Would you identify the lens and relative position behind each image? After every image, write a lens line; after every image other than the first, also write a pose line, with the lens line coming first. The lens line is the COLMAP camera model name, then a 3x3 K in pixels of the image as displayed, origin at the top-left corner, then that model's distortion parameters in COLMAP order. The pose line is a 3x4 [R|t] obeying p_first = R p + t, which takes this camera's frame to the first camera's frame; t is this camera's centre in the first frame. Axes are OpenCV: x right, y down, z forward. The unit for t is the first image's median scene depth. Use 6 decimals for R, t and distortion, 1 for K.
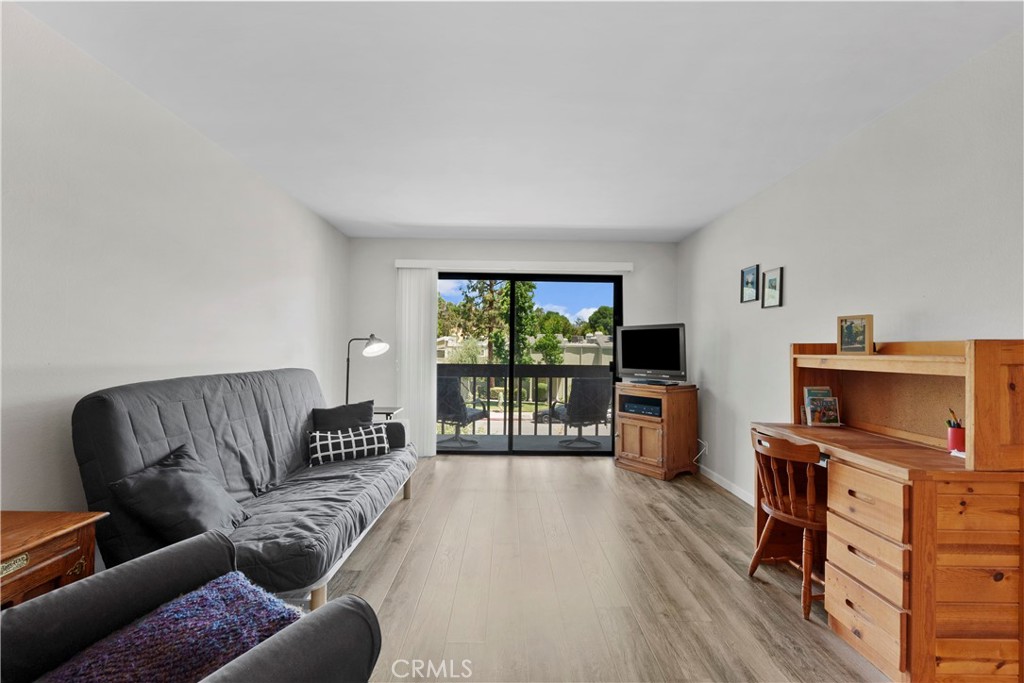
lens RADIAL K [[458.7, 0, 507.7], [0, 458.7, 346.5], [0, 0, 1]] dist [-0.012563, 0.004689]
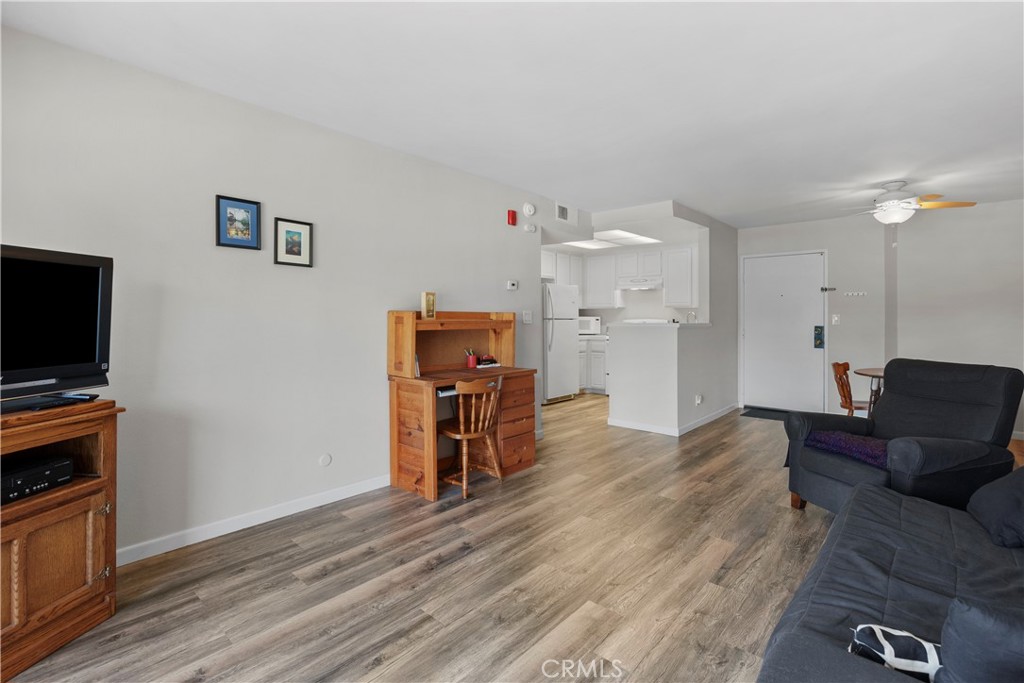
lens RADIAL K [[458.7, 0, 516.7], [0, 458.7, 318.8], [0, 0, 1]] dist [-0.012563, 0.004689]
pose [[-0.746787, -0.010699, 0.664978, -0.225488], [-0.013105, 0.999913, 0.001372, 0.004535], [-0.664935, -0.007690, -0.746862, 1.042714]]
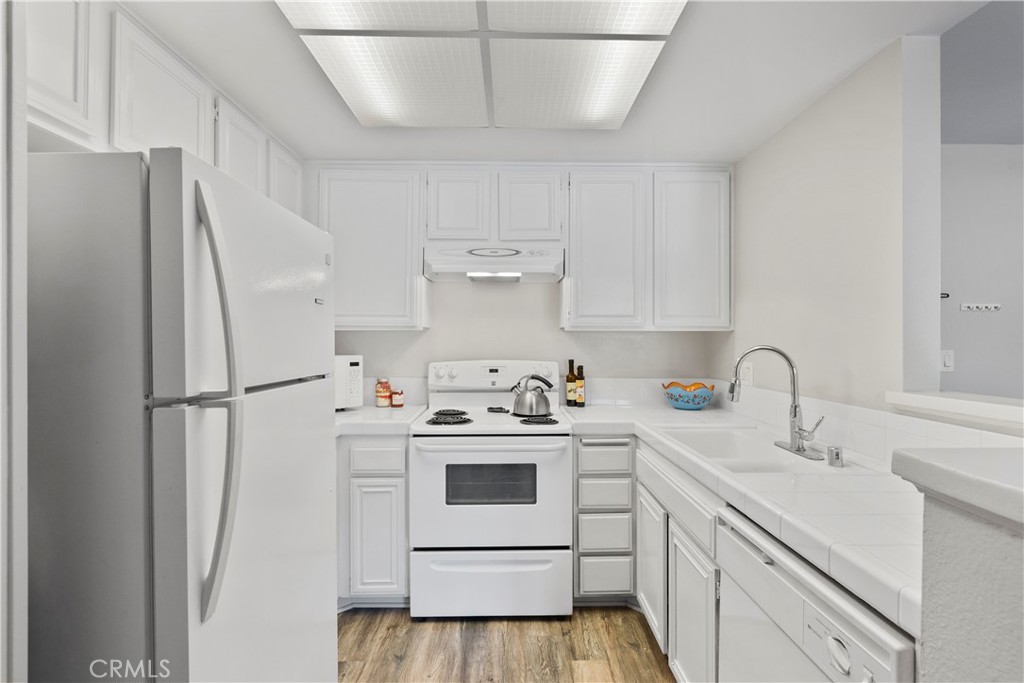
lens RADIAL K [[458.7, 0, 515.2], [0, 458.7, 339.7], [0, 0, 1]] dist [-0.012563, 0.004689]
pose [[-0.999871, -0.008560, -0.013576, 0.546908], [-0.008405, 0.999899, -0.011445, -0.020246], [0.013672, -0.011330, -0.999842, 0.067487]]
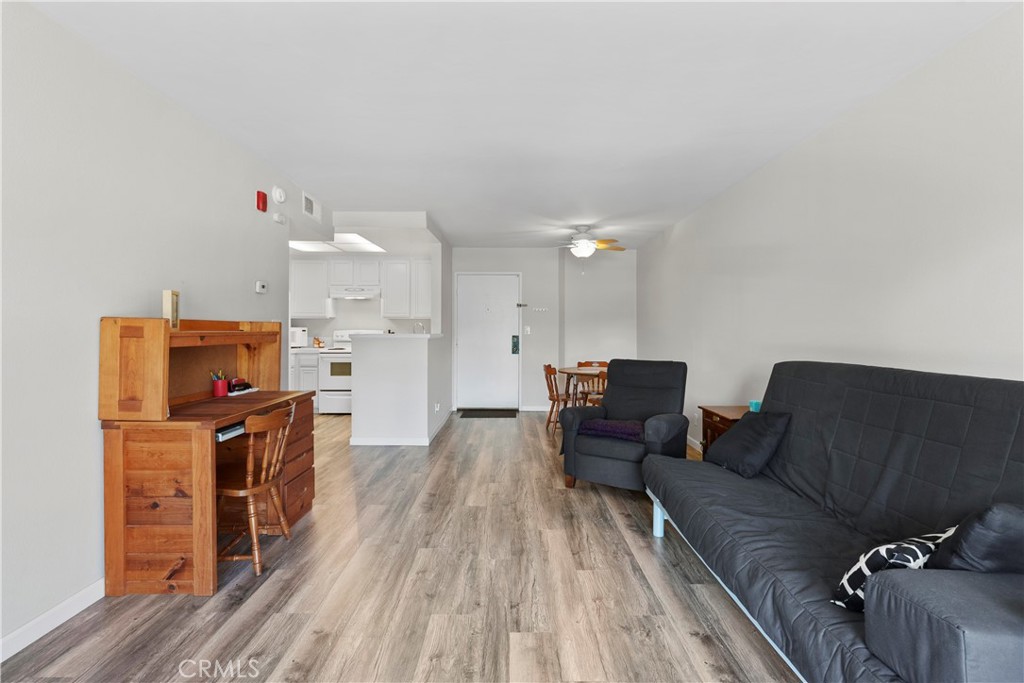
lens RADIAL K [[458.7, 0, 496.9], [0, 458.7, 330.6], [0, 0, 1]] dist [-0.012563, 0.004689]
pose [[-0.999675, -0.009916, 0.023491, 0.024432], [-0.010042, 0.999936, -0.005241, 0.007258], [-0.023438, -0.005475, -0.999710, 1.077564]]
